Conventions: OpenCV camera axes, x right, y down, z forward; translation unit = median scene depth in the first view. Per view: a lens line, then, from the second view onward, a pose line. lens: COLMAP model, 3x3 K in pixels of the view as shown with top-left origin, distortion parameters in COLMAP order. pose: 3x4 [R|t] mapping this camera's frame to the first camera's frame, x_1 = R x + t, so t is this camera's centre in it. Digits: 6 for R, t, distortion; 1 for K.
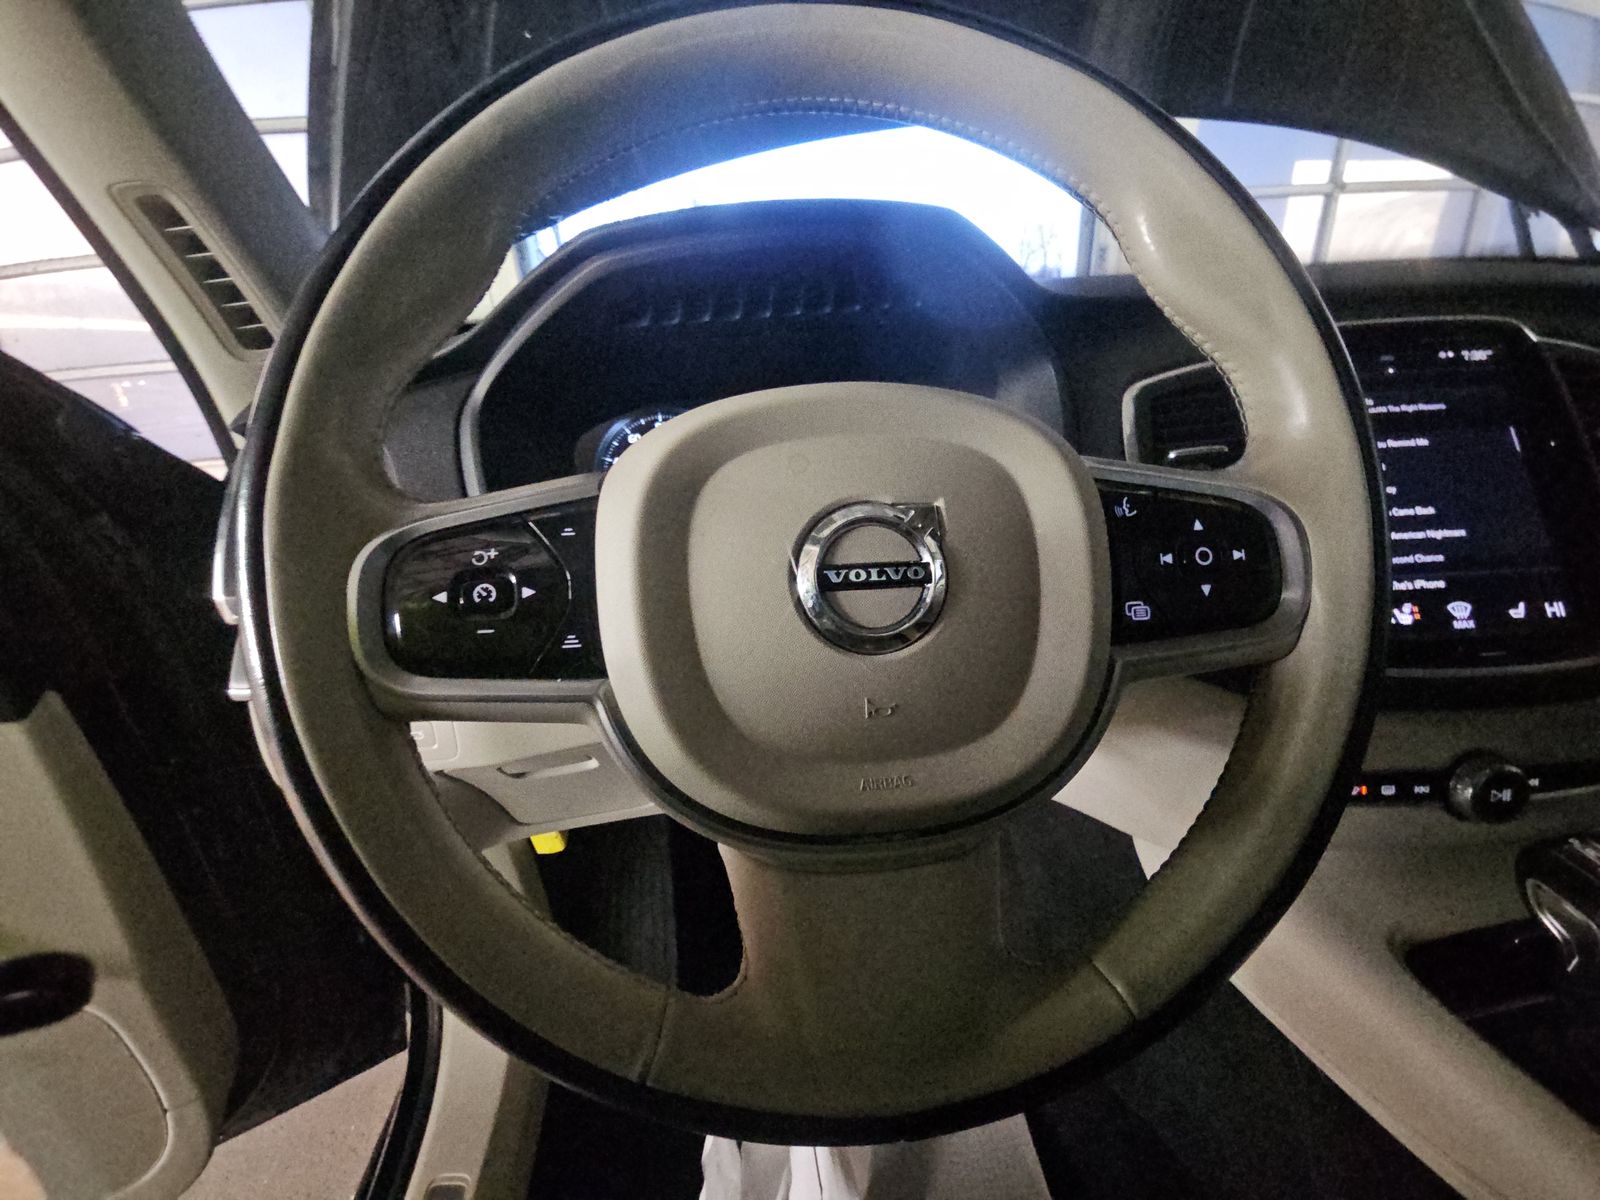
lens RADIAL K [[641.3, 0, 800.0], [0, 641.3, 600.0], [0, 0, 1]] dist [0.006509, -0.009024]
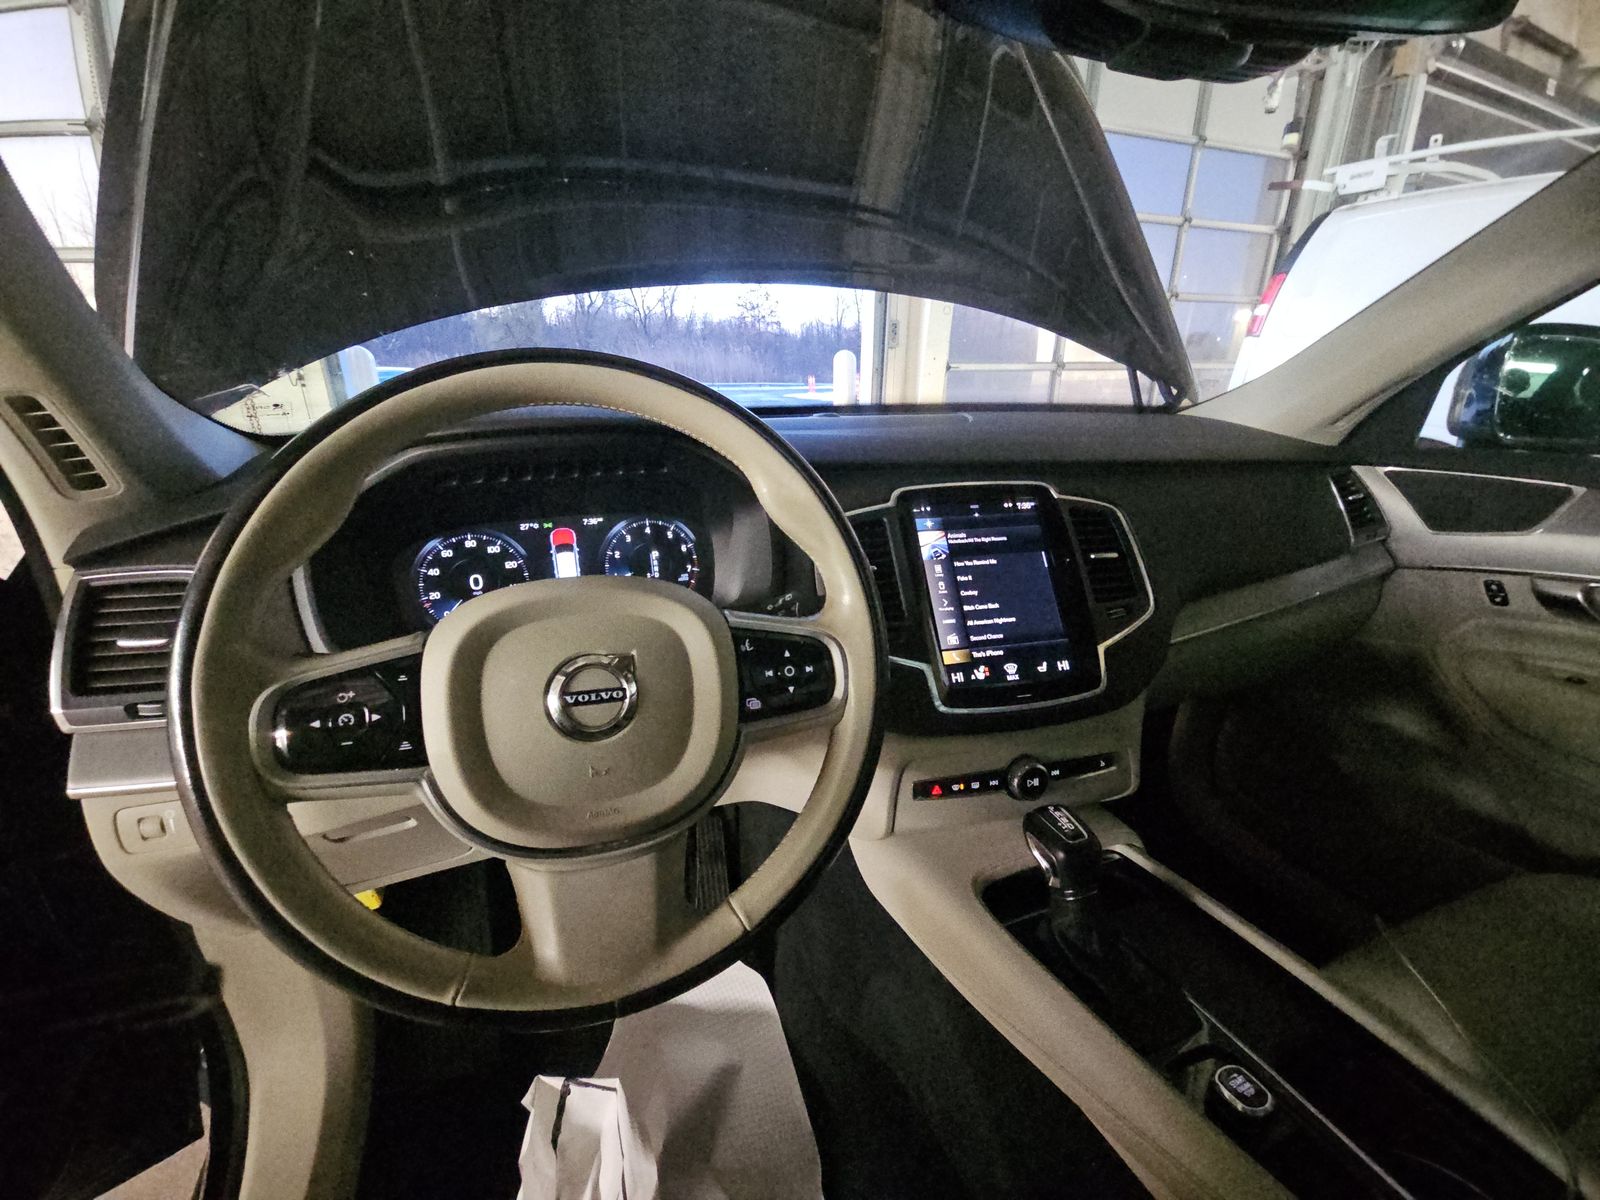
lens RADIAL K [[641.3, 0, 800.0], [0, 641.3, 600.0], [0, 0, 1]] dist [0.006509, -0.009024]
pose [[0.968742, -0.022726, 0.247027, 0.124278], [0.034647, 0.998430, -0.044021, -0.110052], [-0.245639, 0.051204, 0.968008, -0.474981]]
